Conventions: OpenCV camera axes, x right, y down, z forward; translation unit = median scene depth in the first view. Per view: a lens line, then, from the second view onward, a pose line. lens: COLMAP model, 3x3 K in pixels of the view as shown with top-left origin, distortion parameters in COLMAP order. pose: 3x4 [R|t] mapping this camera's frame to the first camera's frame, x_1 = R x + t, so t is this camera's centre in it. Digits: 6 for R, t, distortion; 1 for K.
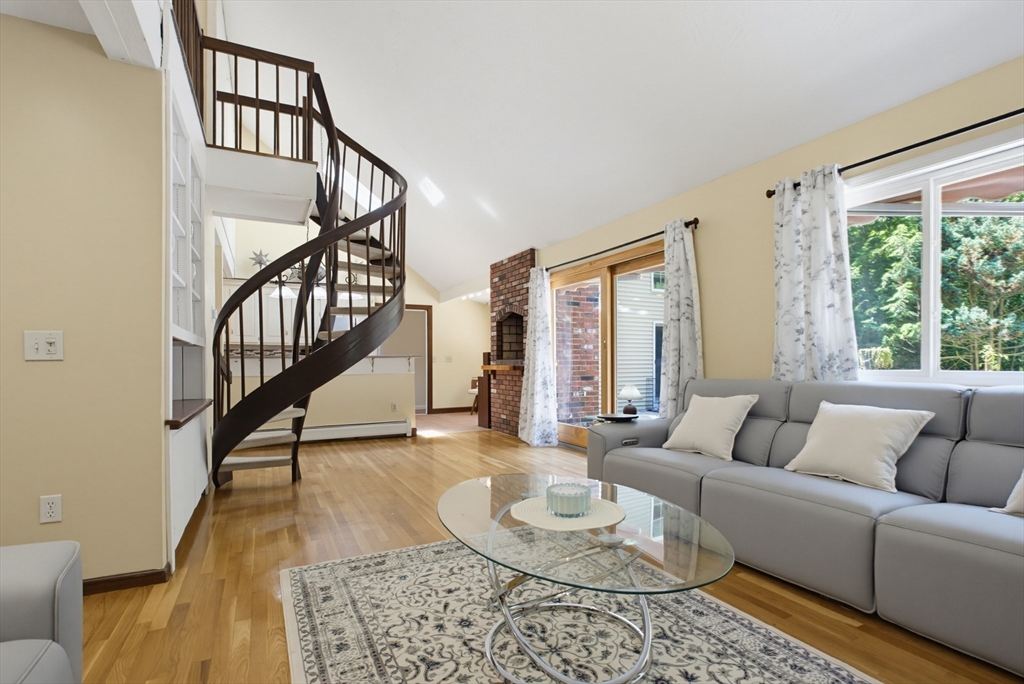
lens RADIAL K [[504.6, 0, 515.8], [0, 504.6, 371.8], [0, 0, 1]] dist [-0.023298, 0.000400]
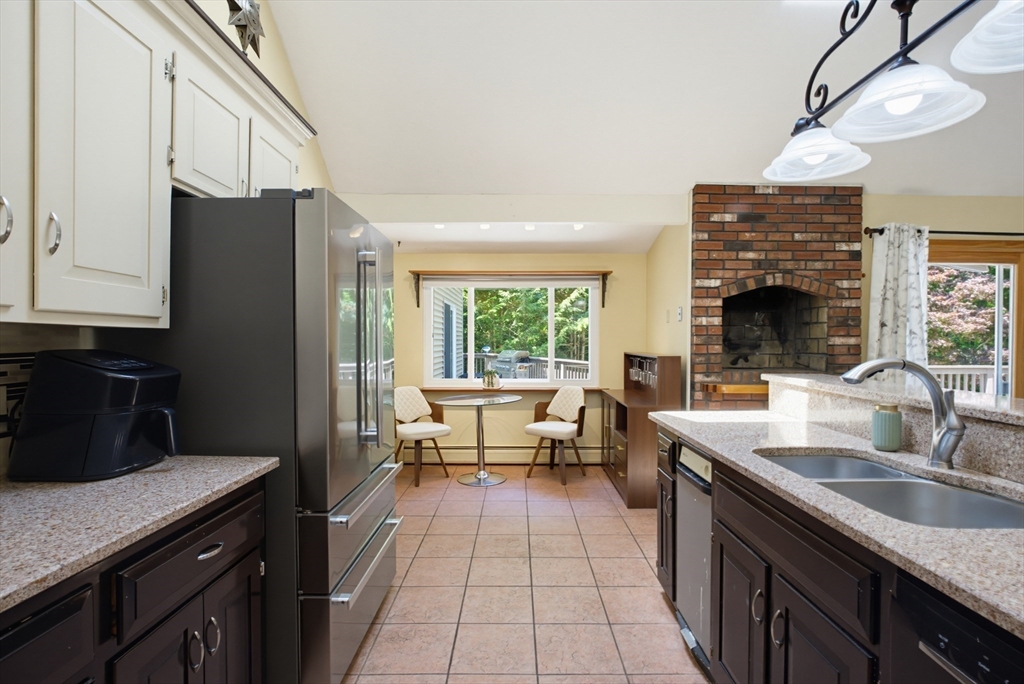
lens RADIAL K [[504.6, 0, 515.8], [0, 504.6, 371.8], [0, 0, 1]] dist [-0.023298, 0.000400]
pose [[0.457475, -0.046875, 0.887986, -0.609430], [0.009899, 0.998816, 0.047626, -0.051461], [-0.889168, -0.012998, 0.457397, 0.966345]]
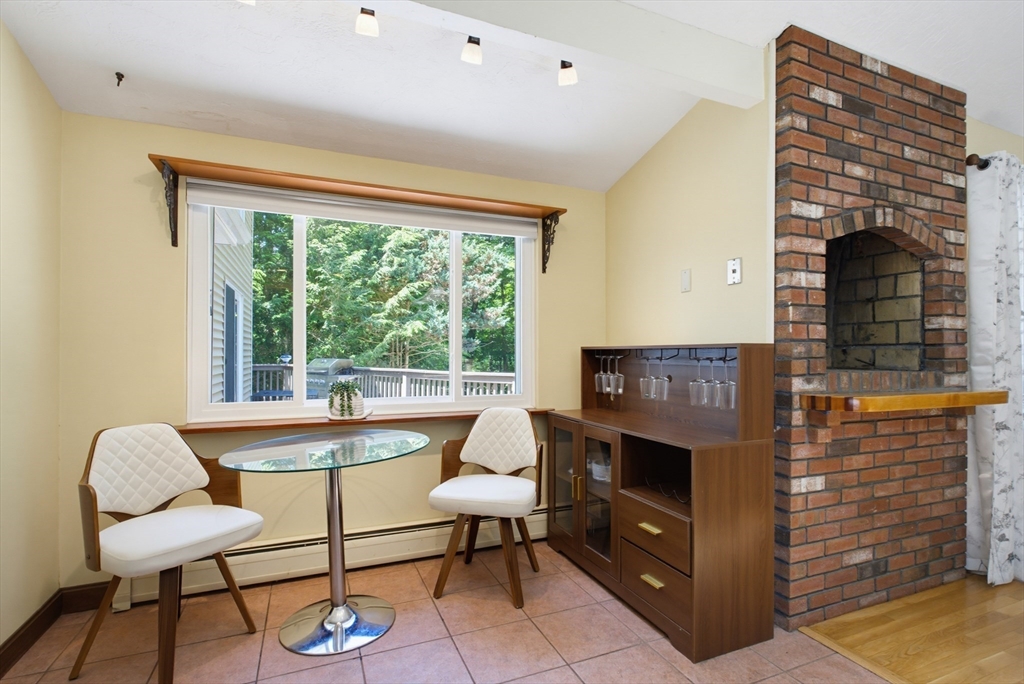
lens RADIAL K [[490.4, 0, 517.6], [0, 490.4, 361.3], [0, 0, 1]] dist [-0.015313, 0.000603]
pose [[0.061174, -0.002927, 0.998123, -0.332971], [0.014337, 0.999895, 0.002054, -0.033882], [-0.998024, 0.014185, 0.061209, 1.178860]]
